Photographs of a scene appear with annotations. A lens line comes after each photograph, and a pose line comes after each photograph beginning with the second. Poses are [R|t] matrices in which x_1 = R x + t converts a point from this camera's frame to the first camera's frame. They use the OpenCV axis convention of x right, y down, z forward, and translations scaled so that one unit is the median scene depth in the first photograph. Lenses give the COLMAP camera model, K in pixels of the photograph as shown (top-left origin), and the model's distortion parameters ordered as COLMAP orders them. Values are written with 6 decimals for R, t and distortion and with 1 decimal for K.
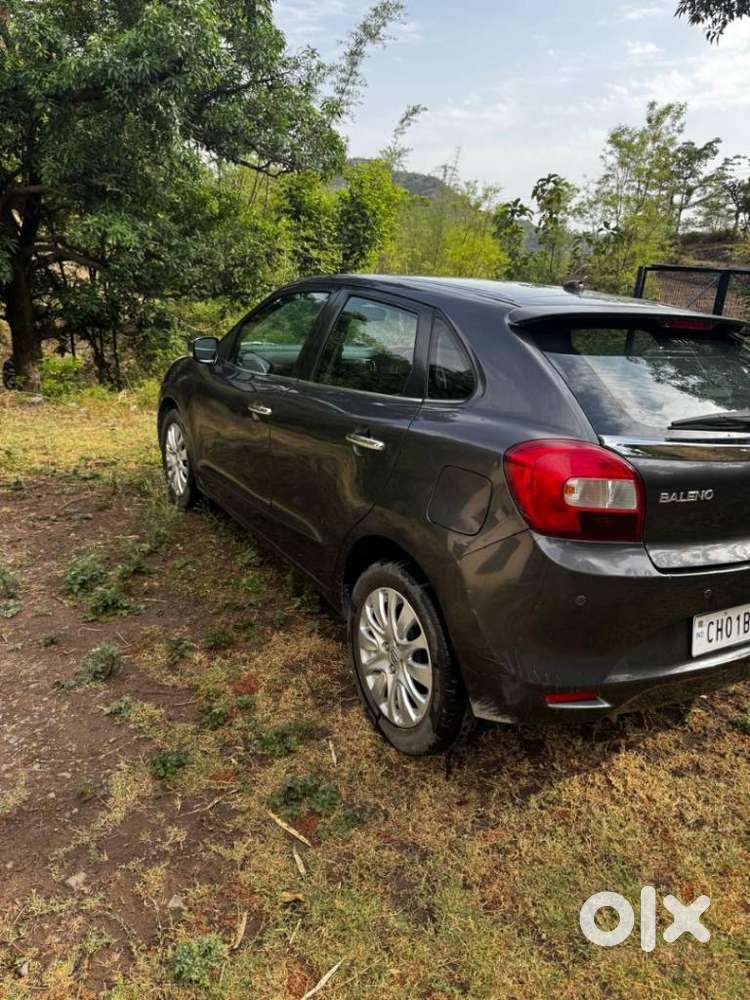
lens RADIAL K [[709.2, 0, 375.0], [0, 709.2, 500.0], [0, 0, 1]] dist [0.054279, -0.070877]
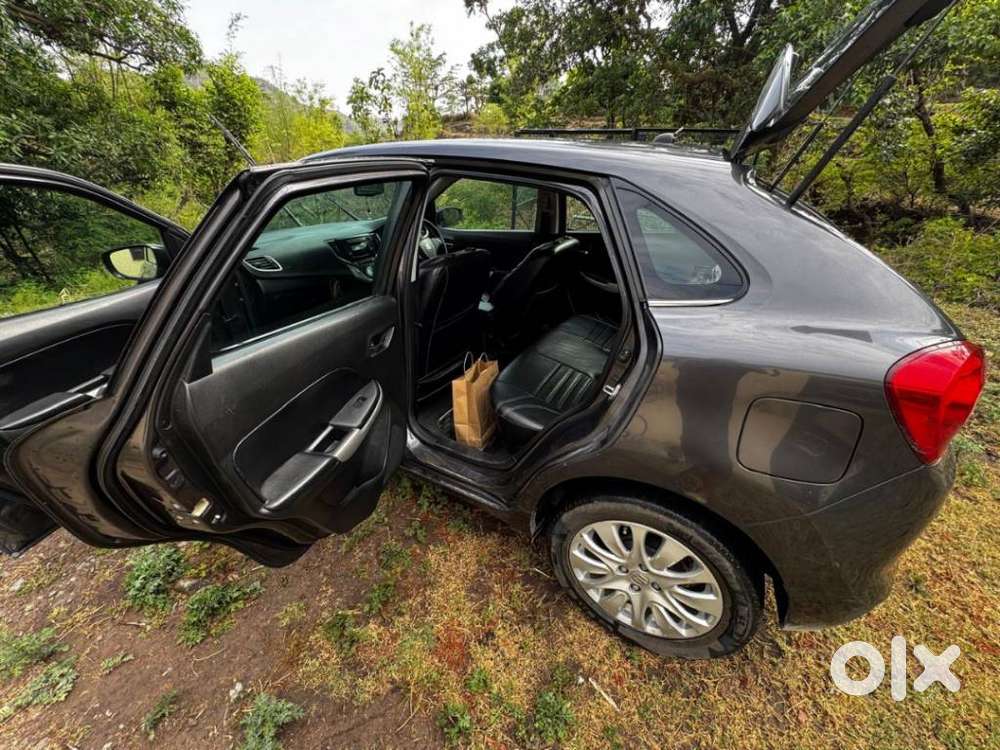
lens RADIAL K [[398.0, 0, 498.7], [0, 398.0, 373.5], [0, 0, 1]] dist [-0.003525, 0.000310]
pose [[0.864940, -0.296136, 0.405195, -0.135679], [0.203483, 0.944949, 0.256256, -0.106767], [-0.458775, -0.139196, 0.877582, 0.338957]]
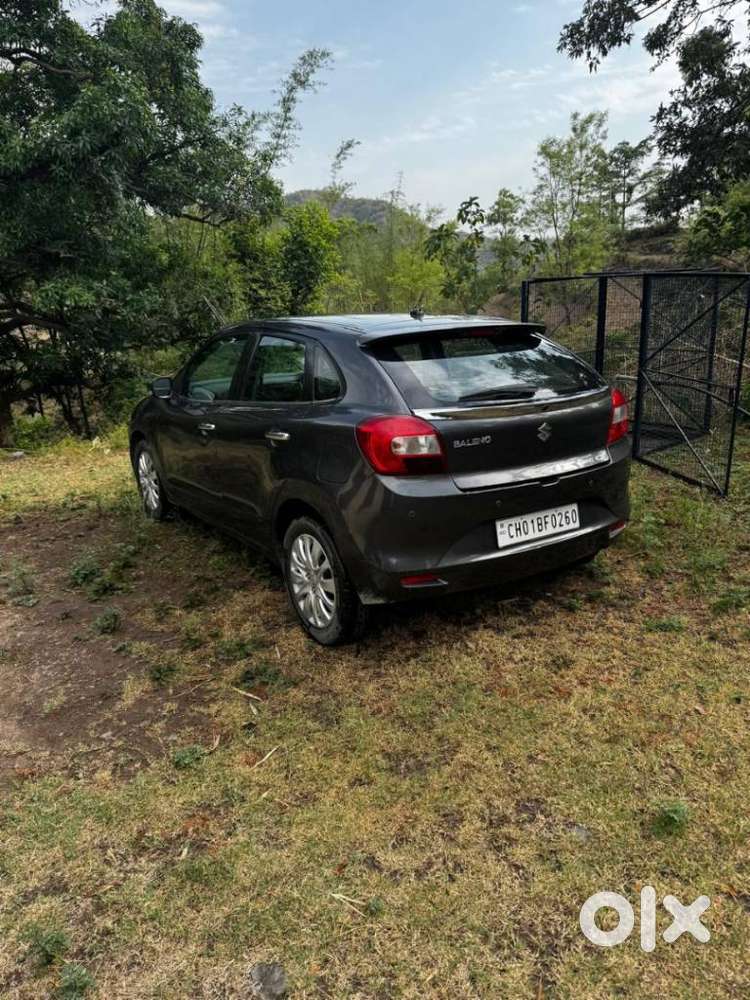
lens RADIAL K [[724.2, 0, 378.6], [0, 724.2, 498.9], [0, 0, 1]] dist [0.078807, -0.114942]
pose [[0.992863, -0.116357, 0.026141, 0.071510], [0.117311, 0.992348, -0.038514, 0.065317], [-0.021460, 0.041306, 0.998916, -0.241789]]
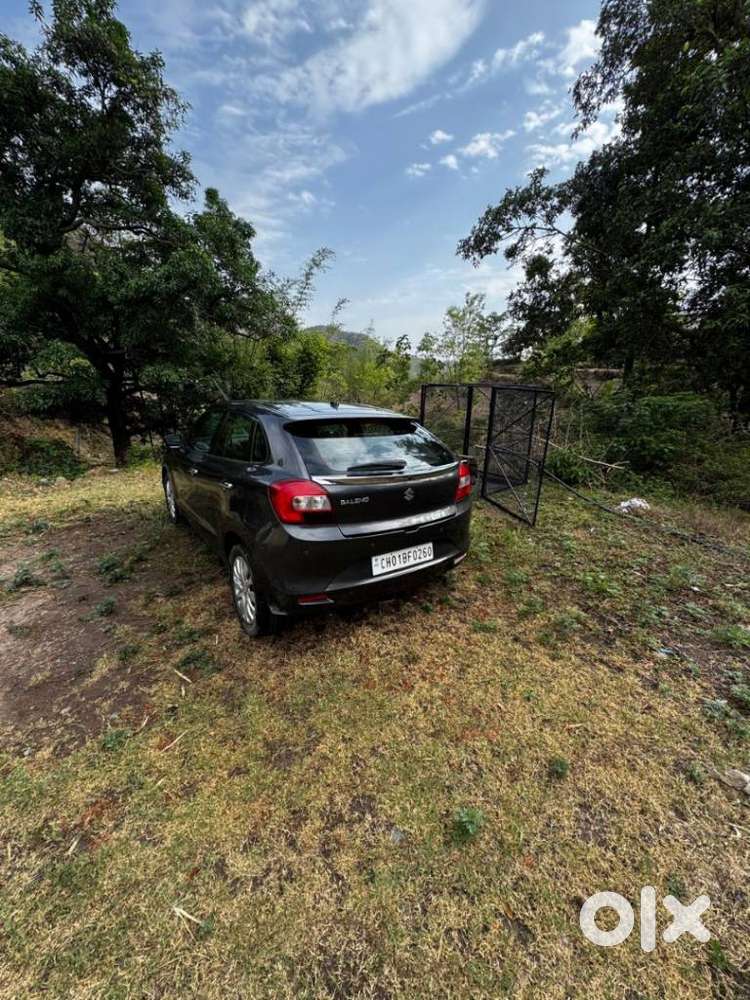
lens RADIAL K [[399.7, 0, 378.4], [0, 399.7, 498.7], [0, 0, 1]] dist [-0.001573, 0.000034]
pose [[0.993916, -0.068031, 0.086614, 0.166113], [0.070861, 0.997034, -0.030027, 0.011812], [-0.084314, 0.035982, 0.995789, -0.090572]]
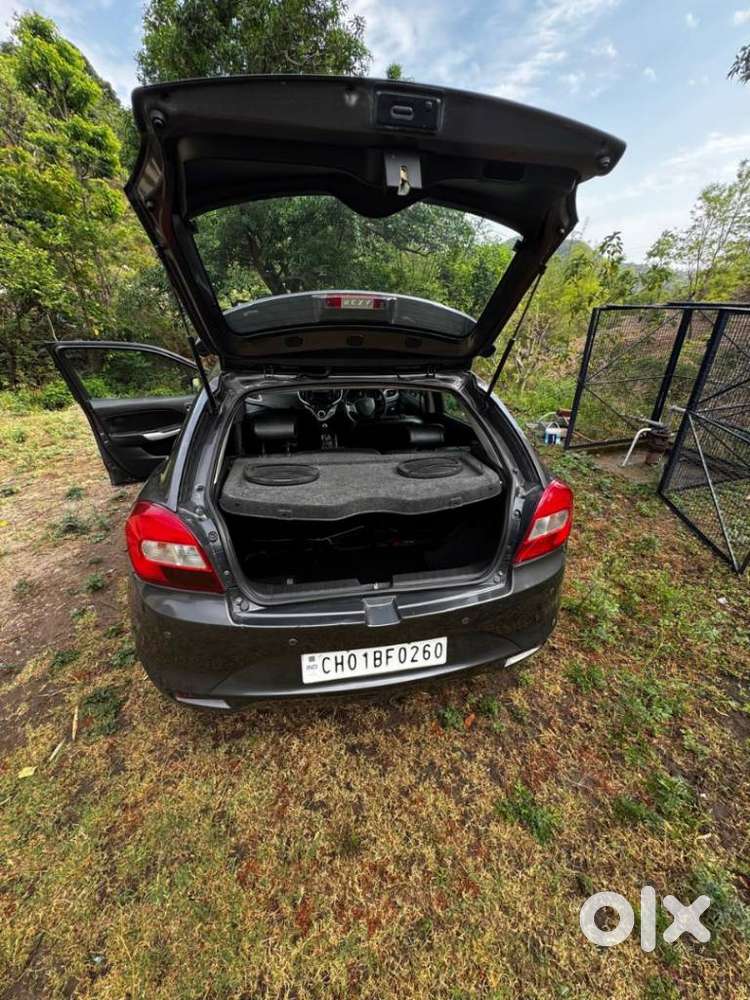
lens RADIAL K [[398.0, 0, 376.7], [0, 398.0, 500.0], [0, 0, 1]] dist [-0.003525, 0.000310]
pose [[0.939994, 0.089508, -0.329241, 0.334974], [-0.046262, 0.989500, 0.136929, -0.080280], [0.338040, -0.113481, 0.934265, 0.205348]]
